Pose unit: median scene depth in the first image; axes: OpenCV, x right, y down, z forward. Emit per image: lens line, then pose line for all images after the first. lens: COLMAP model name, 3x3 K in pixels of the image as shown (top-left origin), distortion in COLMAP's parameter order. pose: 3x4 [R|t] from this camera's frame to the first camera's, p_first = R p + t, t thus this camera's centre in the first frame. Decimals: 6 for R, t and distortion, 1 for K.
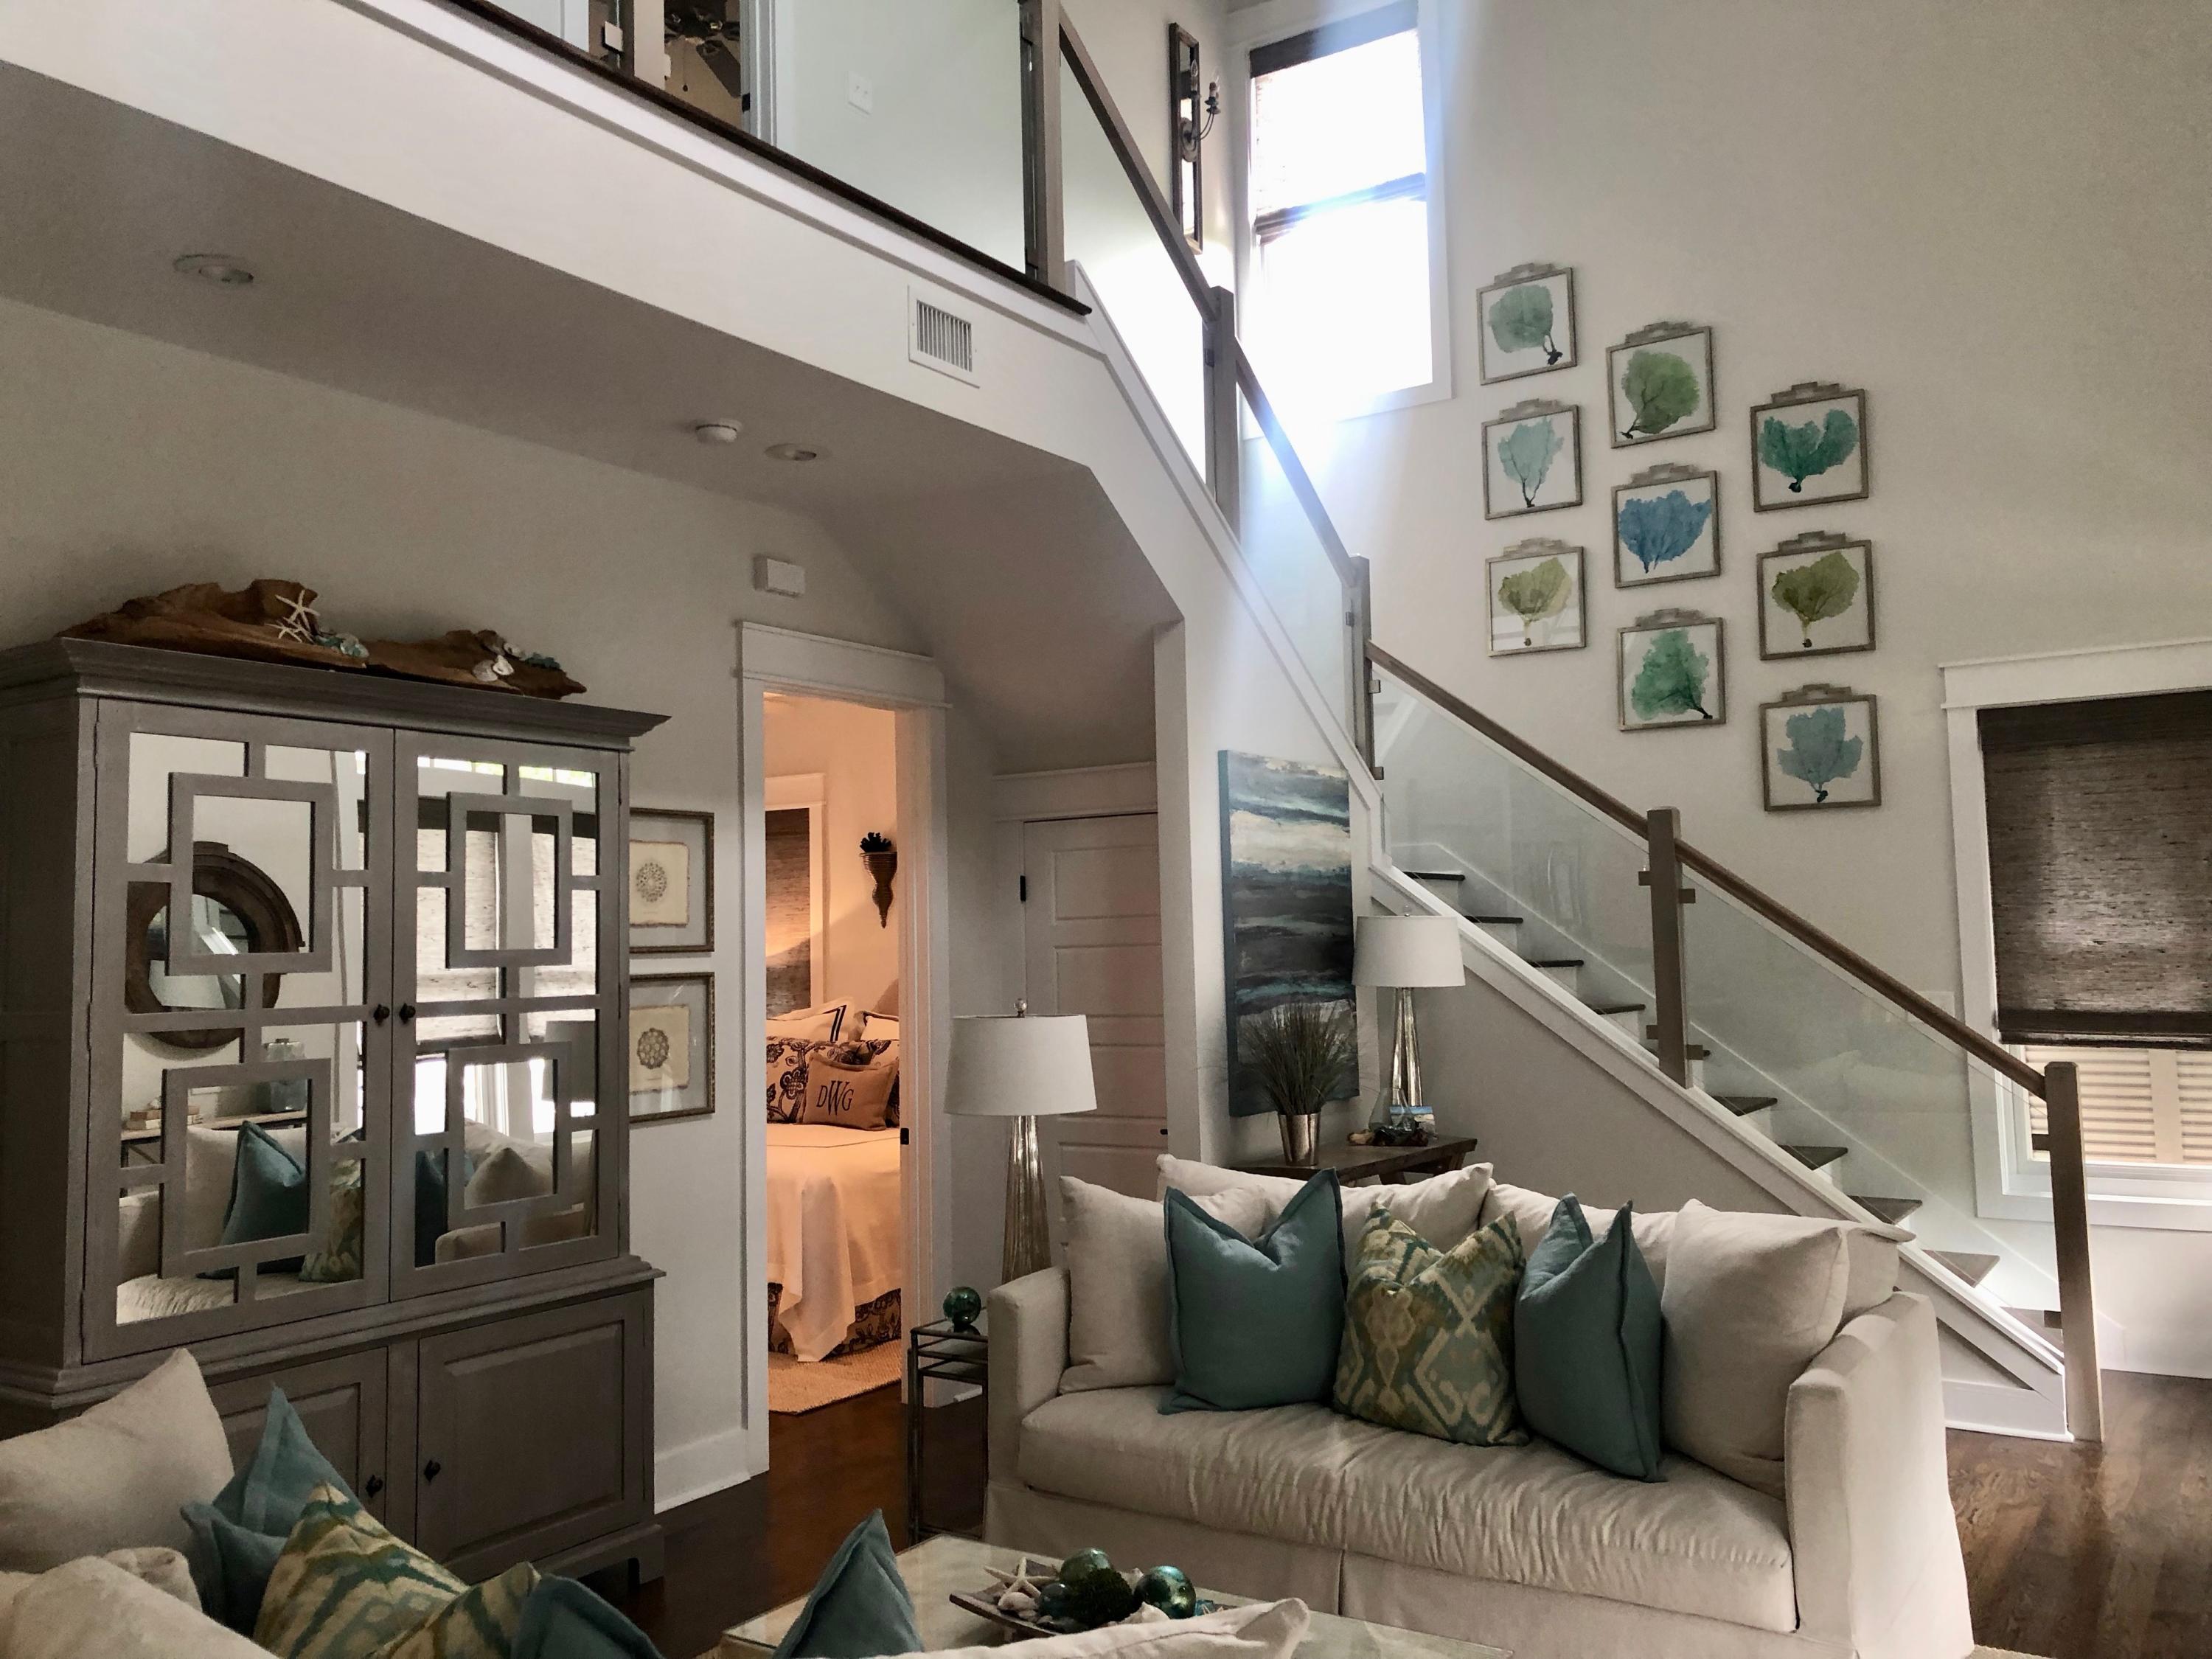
lens RADIAL K [[1819.9, 0, 1114.7], [0, 1819.9, 825.7], [0, 0, 1]] dist [0.007258, -0.020175]
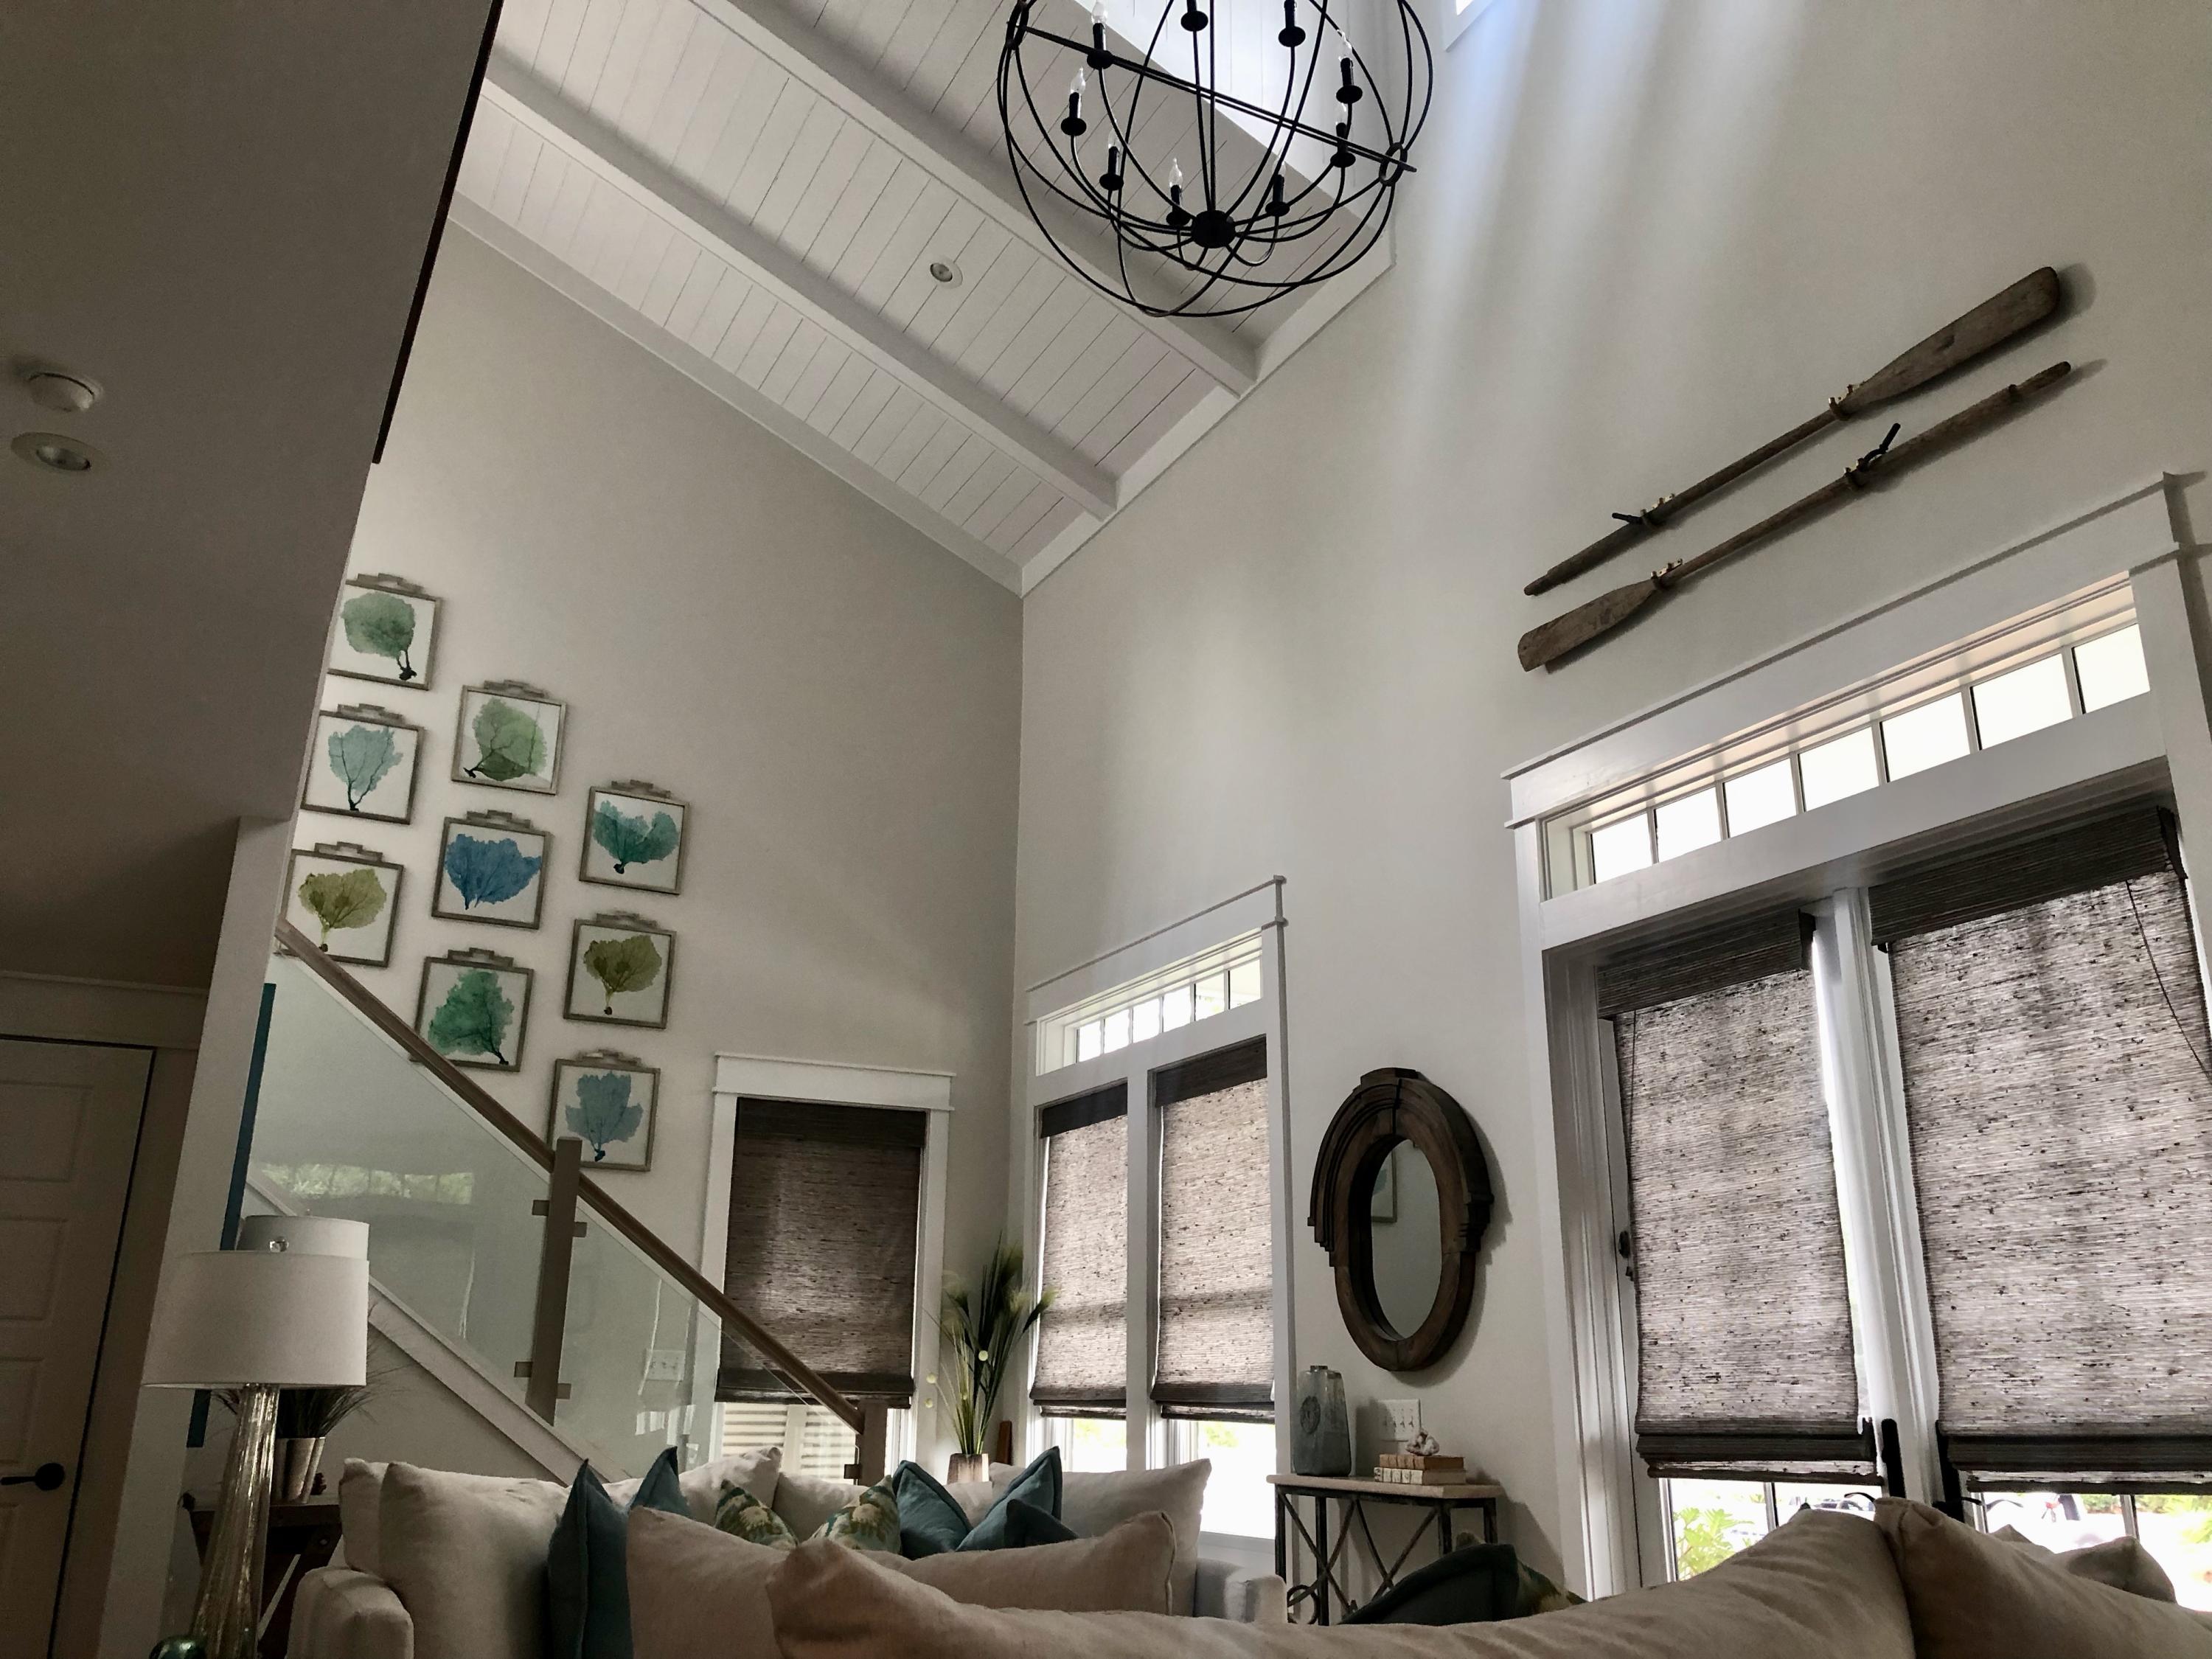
lens RADIAL K [[1819.9, 0, 1121.1], [0, 1819.9, 815.0], [0, 0, 1]] dist [0.007258, -0.020175]
pose [[0.473666, 0.300657, 0.827796, -0.390690], [-0.074278, 0.950214, -0.302617, 0.090440], [-0.877567, 0.081852, 0.472416, 0.210606]]
